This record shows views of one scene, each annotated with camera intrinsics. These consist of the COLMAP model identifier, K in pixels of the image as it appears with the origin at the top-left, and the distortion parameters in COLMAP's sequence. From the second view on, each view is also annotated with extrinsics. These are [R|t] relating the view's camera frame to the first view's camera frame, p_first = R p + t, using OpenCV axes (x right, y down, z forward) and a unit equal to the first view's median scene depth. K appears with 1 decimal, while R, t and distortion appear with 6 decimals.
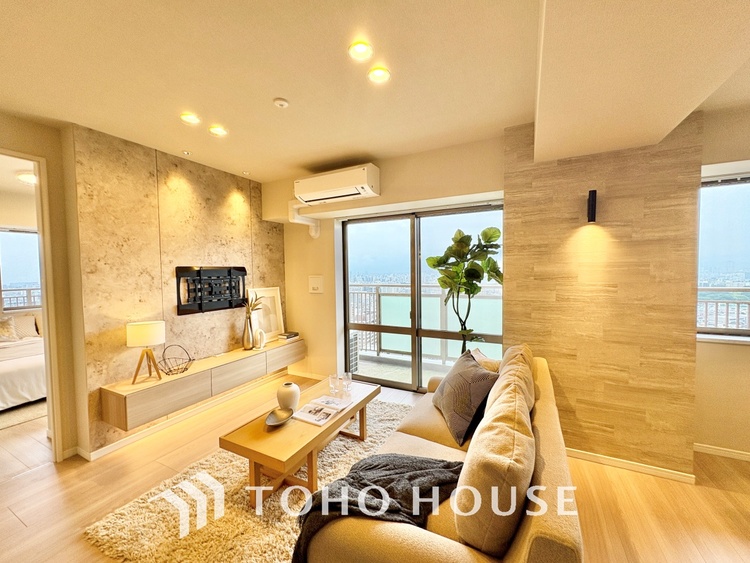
lens RADIAL K [[298.1, 0, 373.6], [0, 298.1, 281.9], [0, 0, 1]] dist [-0.004146, -0.000065]
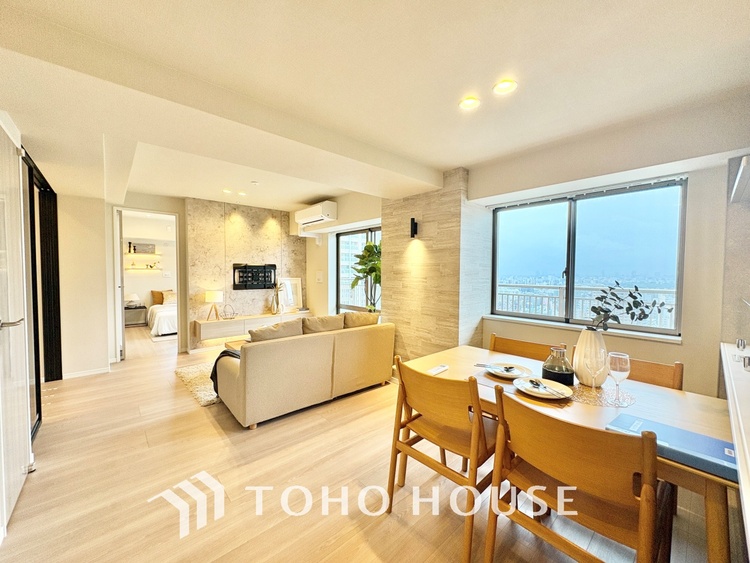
lens RADIAL K [[298.1, 0, 372.5], [0, 298.1, 281.3], [0, 0, 1]] dist [-0.004146, -0.000065]
pose [[0.930851, 0.032457, -0.363955, 0.798632], [-0.033632, 0.999429, 0.003109, 0.023794], [0.363848, 0.009346, 0.931411, -0.400625]]
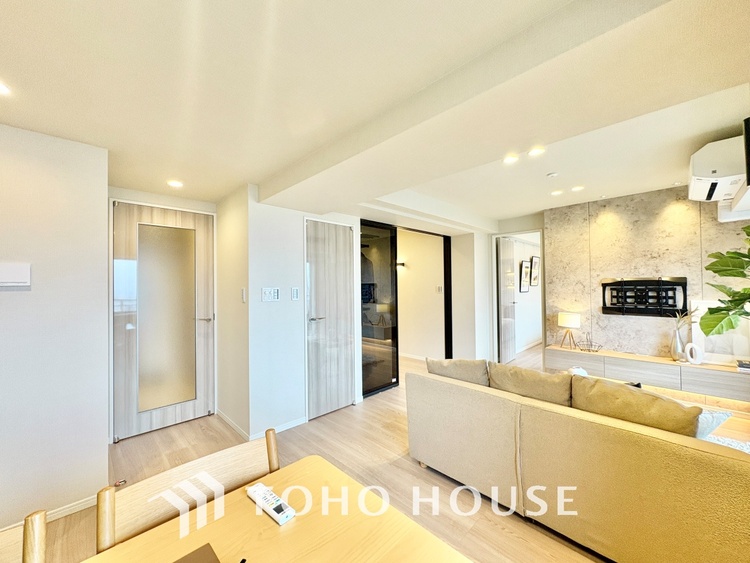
lens RADIAL K [[298.1, 0, 373.8], [0, 298.1, 281.6], [0, 0, 1]] dist [-0.004146, -0.000065]
pose [[-0.314935, 0.005308, -0.949098, 0.966201], [-0.019847, 0.999729, 0.012177, -0.032674], [0.948906, 0.022672, -0.314744, 0.408268]]
